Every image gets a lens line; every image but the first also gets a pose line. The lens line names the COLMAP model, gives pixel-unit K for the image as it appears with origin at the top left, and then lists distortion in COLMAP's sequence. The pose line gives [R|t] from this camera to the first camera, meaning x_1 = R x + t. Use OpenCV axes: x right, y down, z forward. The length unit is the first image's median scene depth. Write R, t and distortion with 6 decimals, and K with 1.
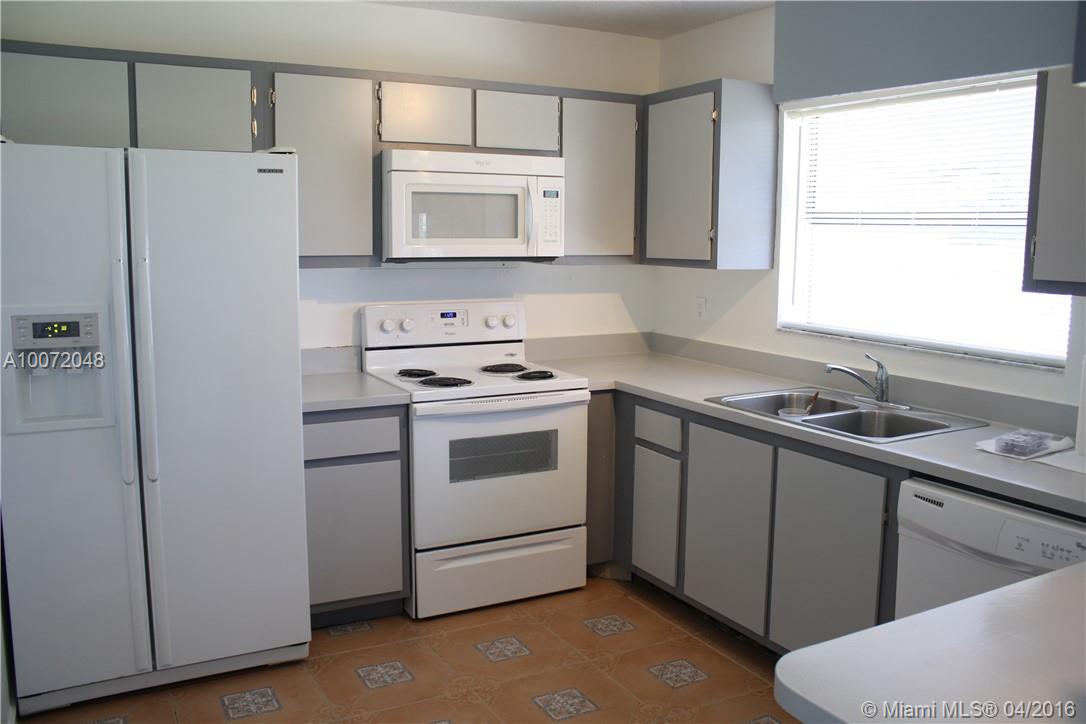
lens RADIAL K [[945.3, 0, 543.0], [0, 945.3, 362.0], [0, 0, 1]] dist [-0.001110, -0.001471]
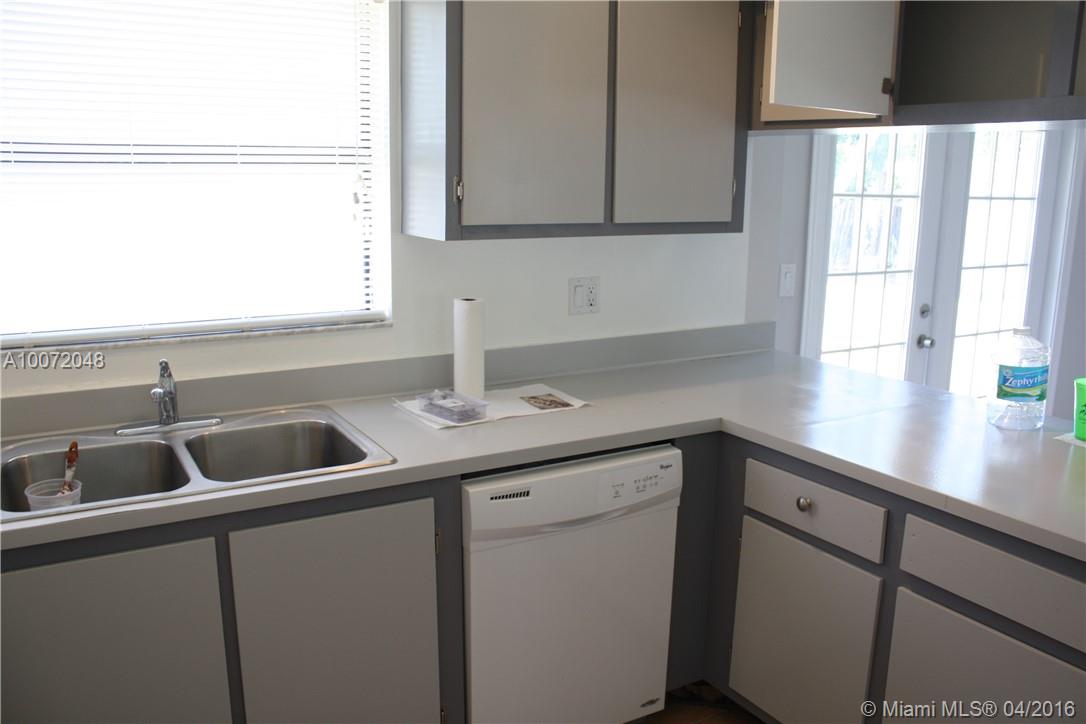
lens RADIAL K [[923.4, 0, 543.0], [0, 923.4, 362.0], [0, 0, 1]] dist [-0.093046, 0.003733]
pose [[-0.029191, -0.209926, 0.977281, -0.360835], [0.126624, 0.969045, 0.211939, -0.135791], [-0.991521, 0.129934, -0.001705, 0.930381]]
